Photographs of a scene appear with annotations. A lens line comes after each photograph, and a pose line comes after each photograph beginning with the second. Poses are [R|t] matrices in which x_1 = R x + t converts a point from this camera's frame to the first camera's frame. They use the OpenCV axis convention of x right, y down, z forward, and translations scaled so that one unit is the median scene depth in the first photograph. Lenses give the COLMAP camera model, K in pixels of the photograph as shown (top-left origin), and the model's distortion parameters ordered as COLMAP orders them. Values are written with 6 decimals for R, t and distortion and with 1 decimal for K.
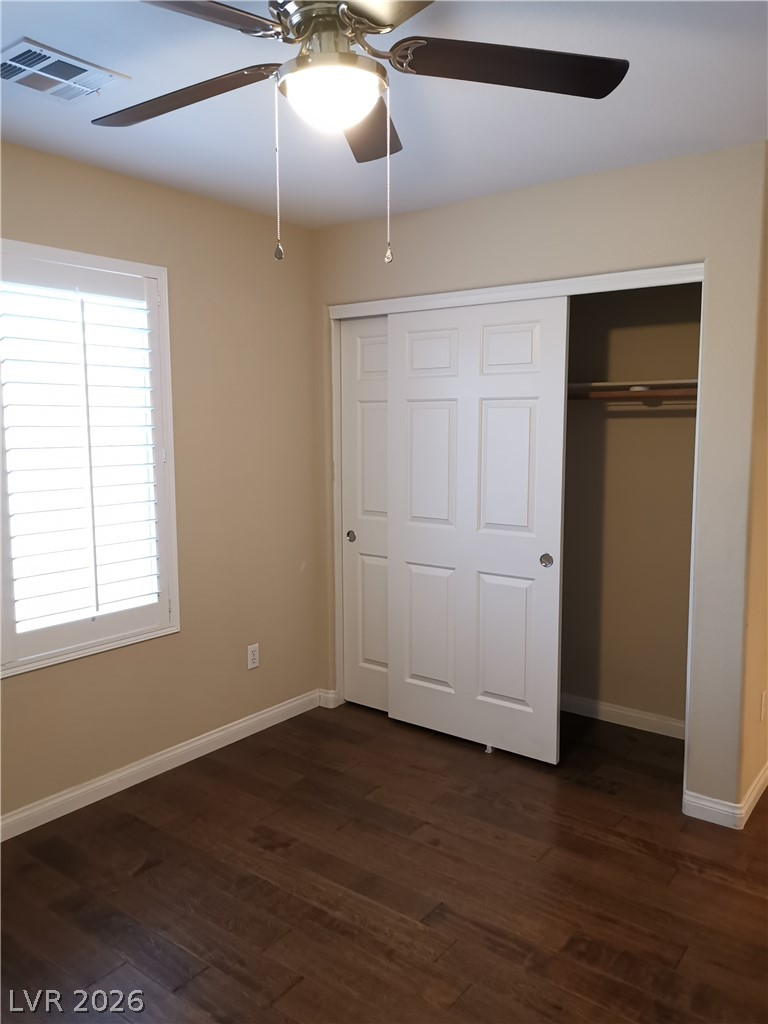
lens RADIAL K [[787.2, 0, 388.5], [0, 787.2, 508.5], [0, 0, 1]] dist [0.061479, -0.046973]
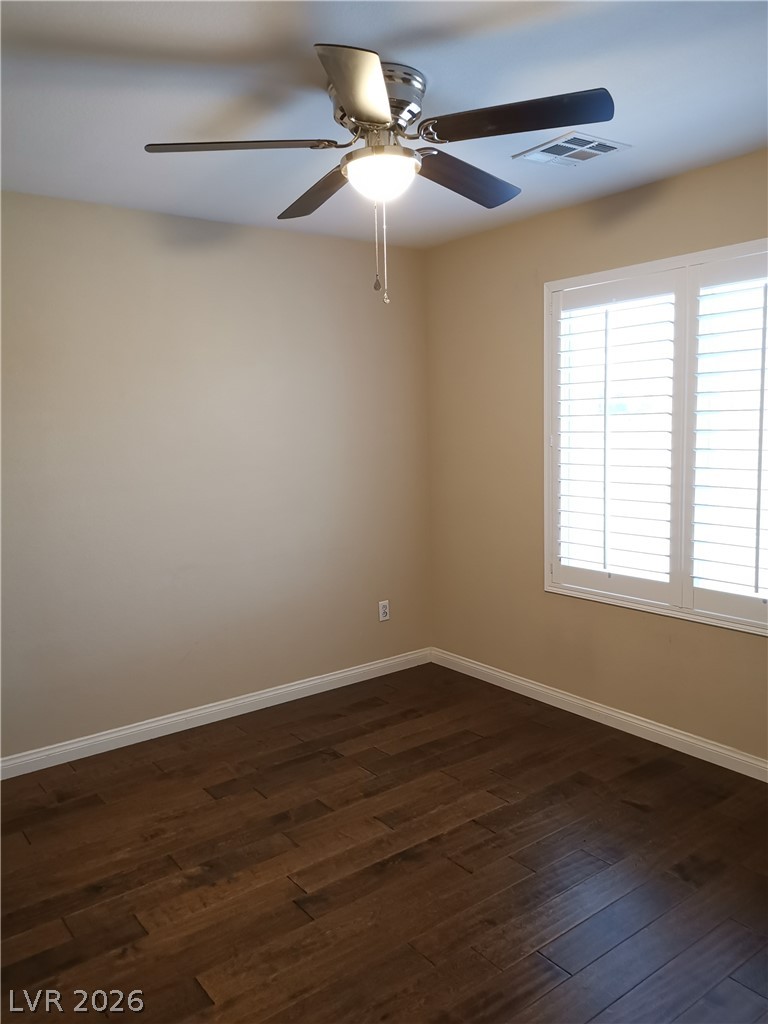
lens RADIAL K [[787.2, 0, 384.4], [0, 787.2, 507.7], [0, 0, 1]] dist [0.061479, -0.046973]
pose [[-0.269206, 0.116234, -0.956043, 0.849717], [-0.080186, 0.986538, 0.142521, -0.099647], [0.959739, 0.115029, -0.256261, 0.937254]]
